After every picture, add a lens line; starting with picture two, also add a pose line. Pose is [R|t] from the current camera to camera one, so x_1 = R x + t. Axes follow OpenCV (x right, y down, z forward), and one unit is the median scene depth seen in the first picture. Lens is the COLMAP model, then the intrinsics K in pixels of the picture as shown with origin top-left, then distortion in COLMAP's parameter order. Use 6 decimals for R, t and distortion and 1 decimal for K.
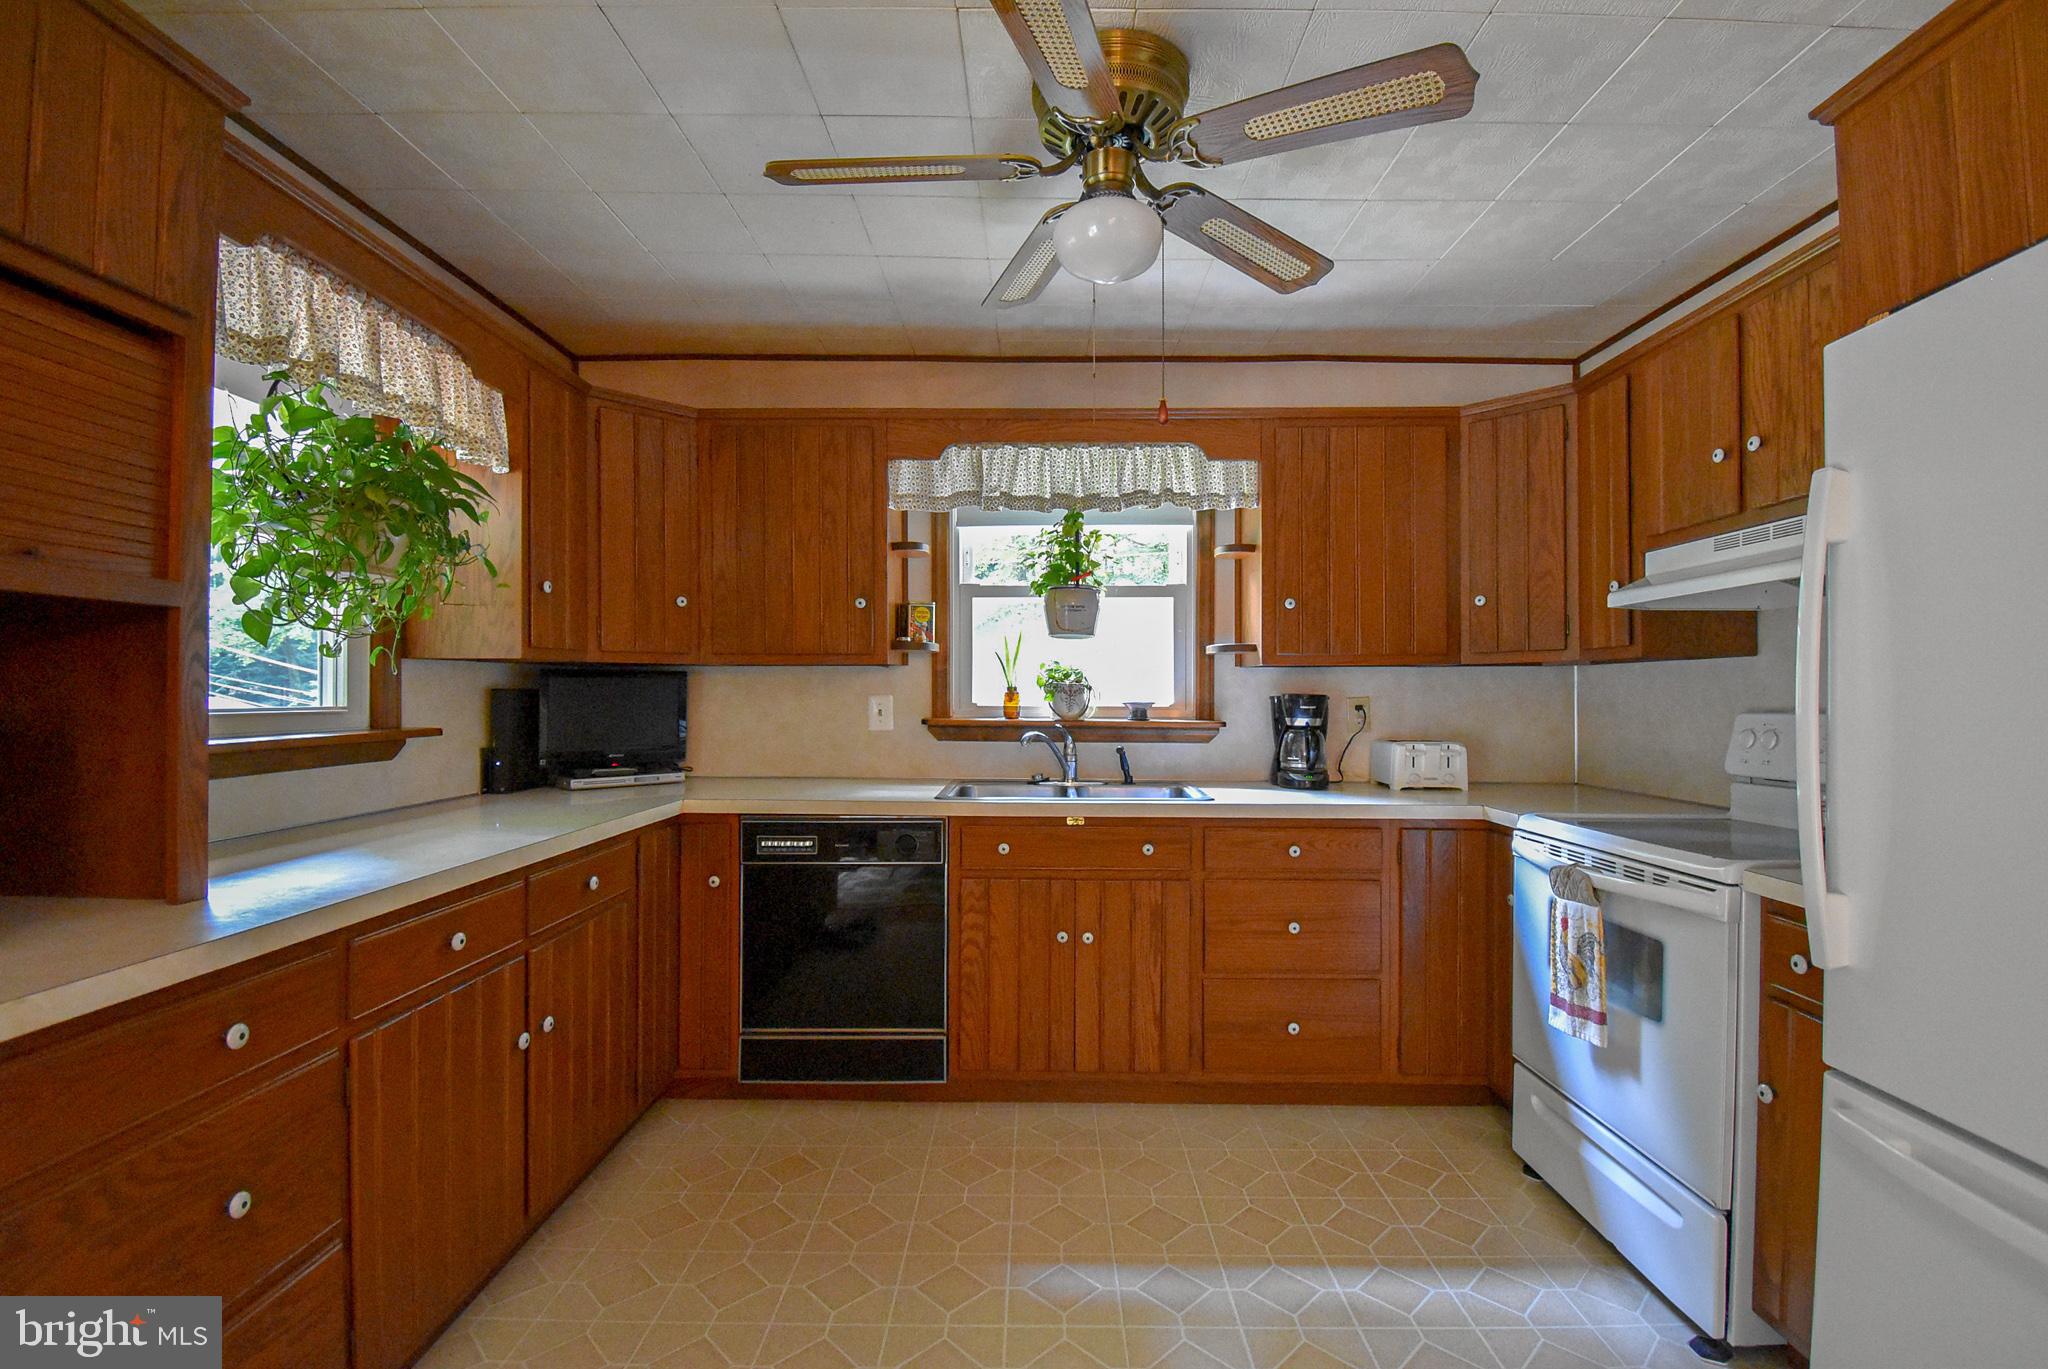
lens RADIAL K [[914.5, 0, 1024.0], [0, 914.5, 684.5], [0, 0, 1]] dist [0.025809, -0.028904]
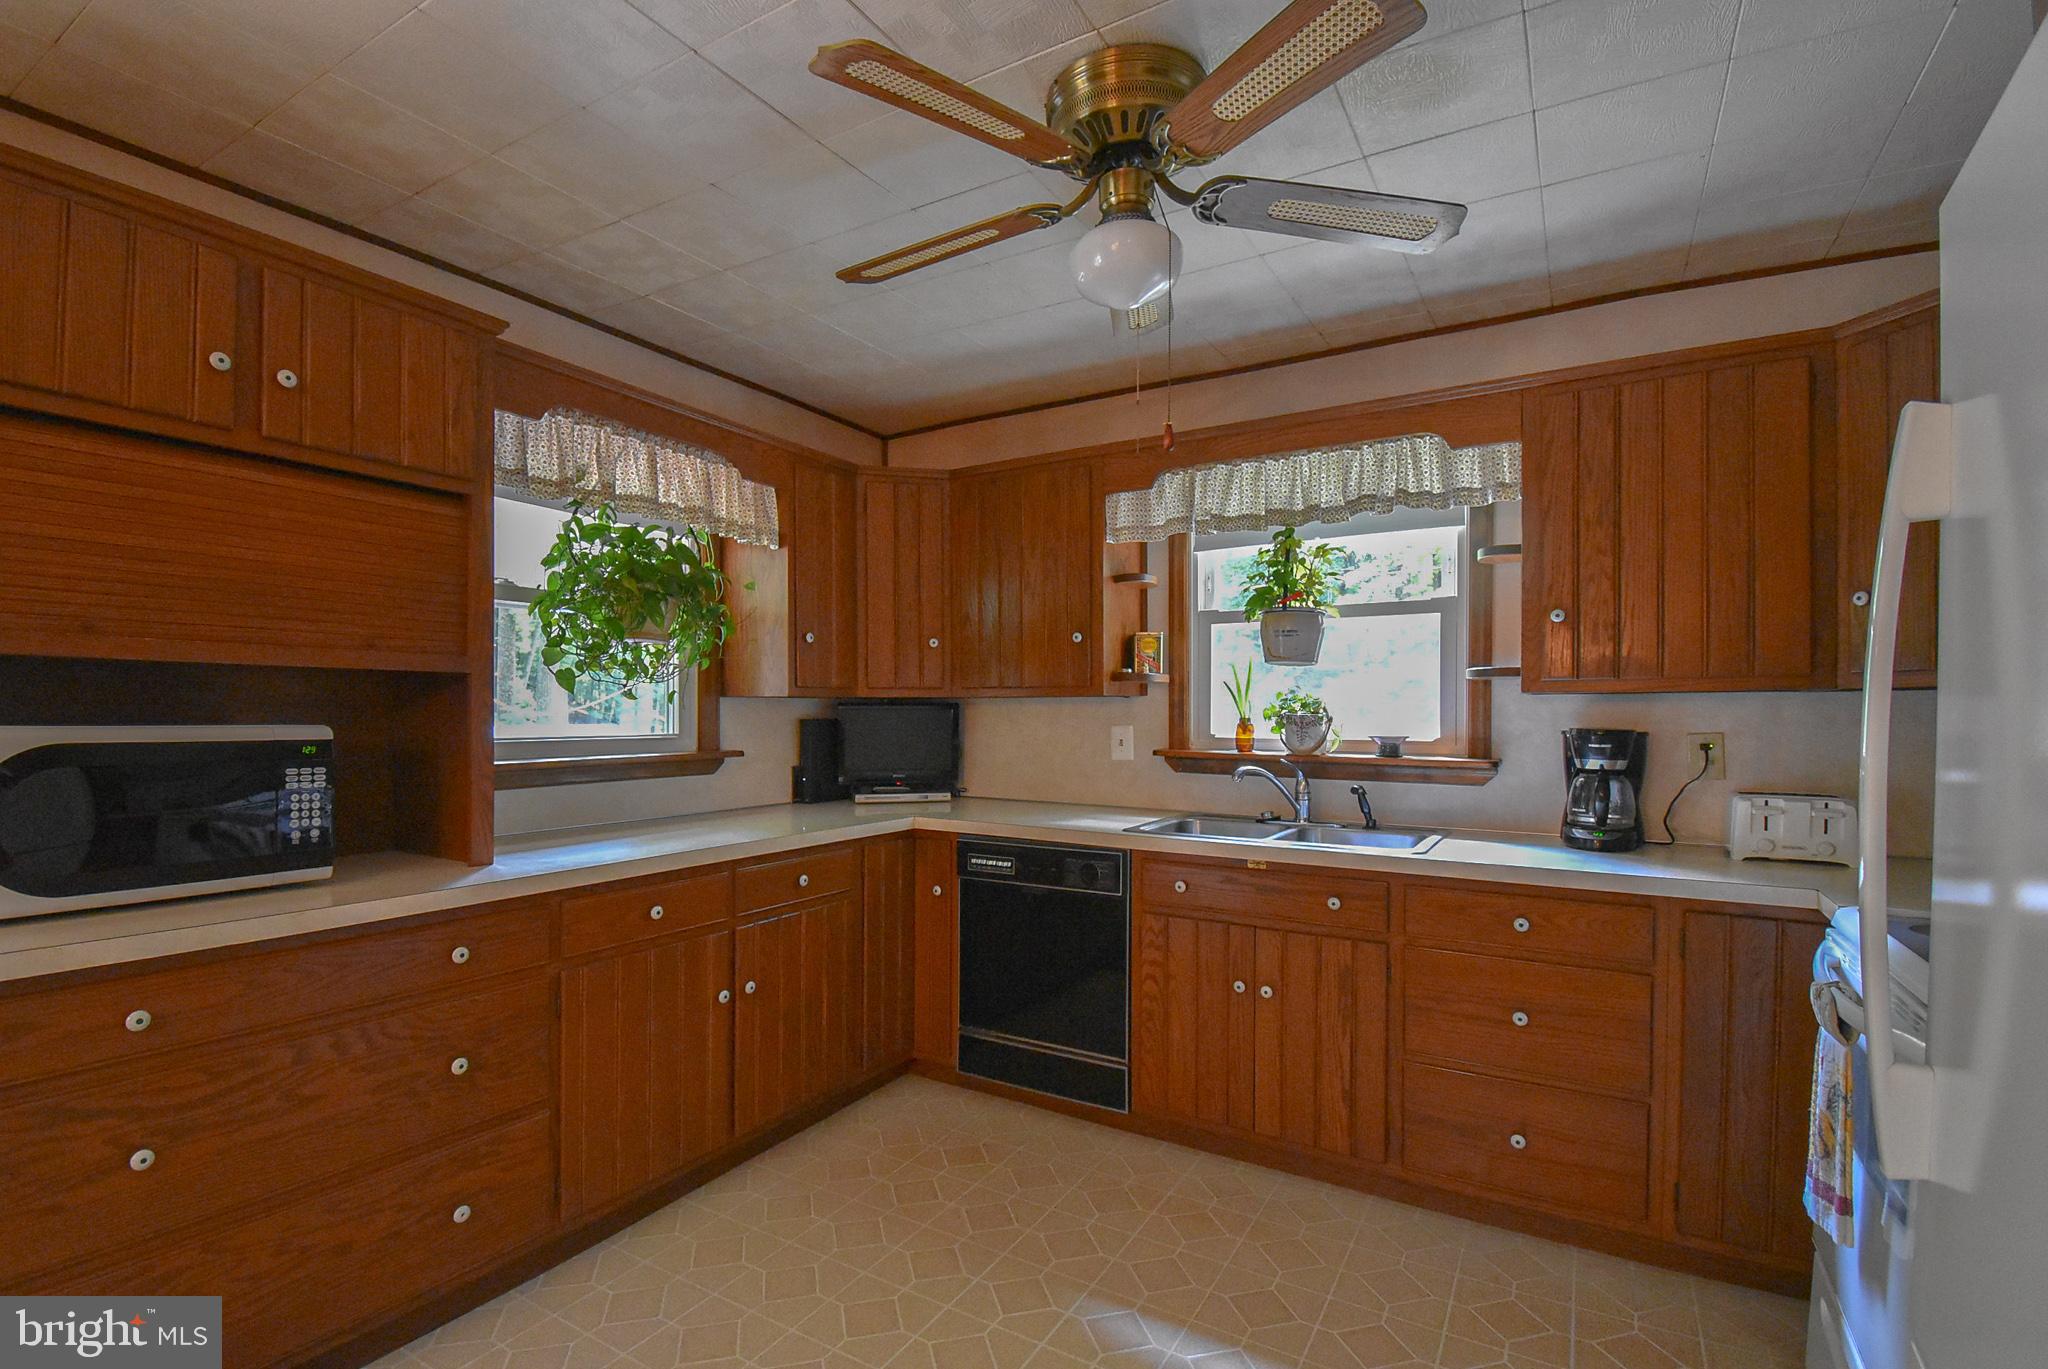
lens RADIAL K [[939.3, 0, 1020.0], [0, 939.3, 714.4], [0, 0, 1]] dist [0.013705, -0.014642]
pose [[0.857728, 0.001519, -0.514102, 0.306421], [0.003869, 0.999948, 0.009409, -0.011796], [0.514090, -0.010060, 0.857677, 0.054111]]
